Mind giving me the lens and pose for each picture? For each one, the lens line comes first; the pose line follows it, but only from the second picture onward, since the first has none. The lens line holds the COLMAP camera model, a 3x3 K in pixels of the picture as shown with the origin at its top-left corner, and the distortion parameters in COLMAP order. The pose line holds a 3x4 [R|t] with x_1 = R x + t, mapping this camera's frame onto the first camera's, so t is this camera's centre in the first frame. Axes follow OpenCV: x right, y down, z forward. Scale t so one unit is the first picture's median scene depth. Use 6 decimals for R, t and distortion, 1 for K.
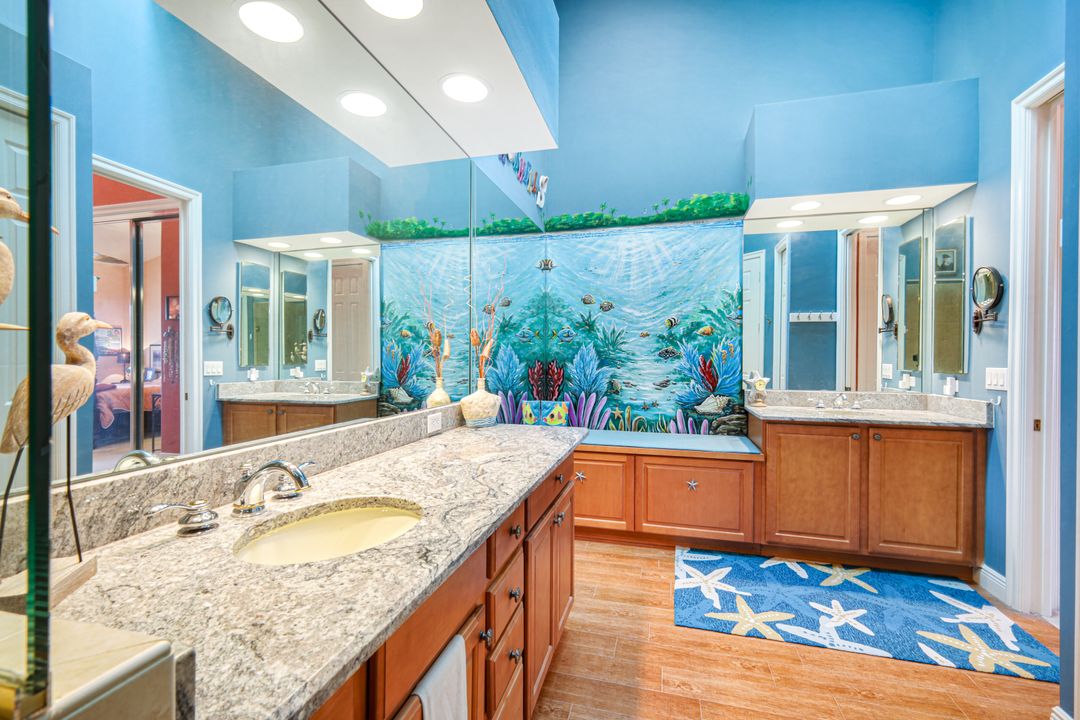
lens RADIAL K [[472.8, 0, 540.6], [0, 472.8, 356.5], [0, 0, 1]] dist [0.004400, 0.000172]
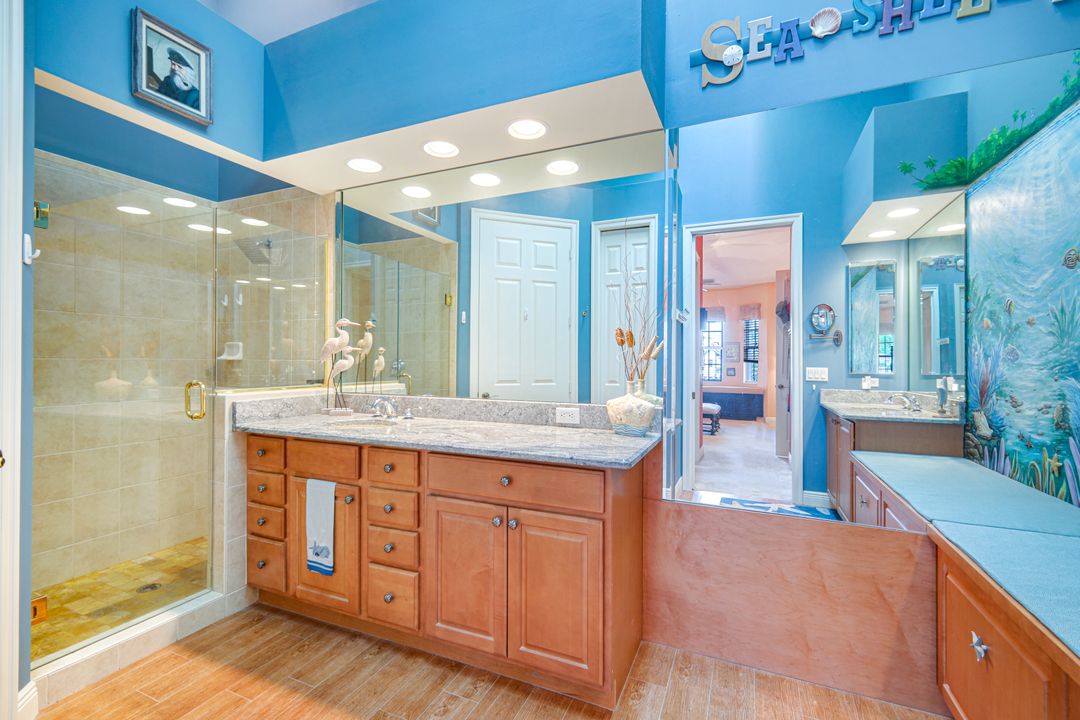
lens RADIAL K [[472.8, 0, 540.6], [0, 472.8, 356.5], [0, 0, 1]] dist [0.004400, 0.000172]
pose [[-0.159583, -0.021440, -0.986952, 0.420924], [-0.013091, 0.999722, -0.019601, 0.013637], [0.987098, 0.009793, -0.159820, 0.547079]]
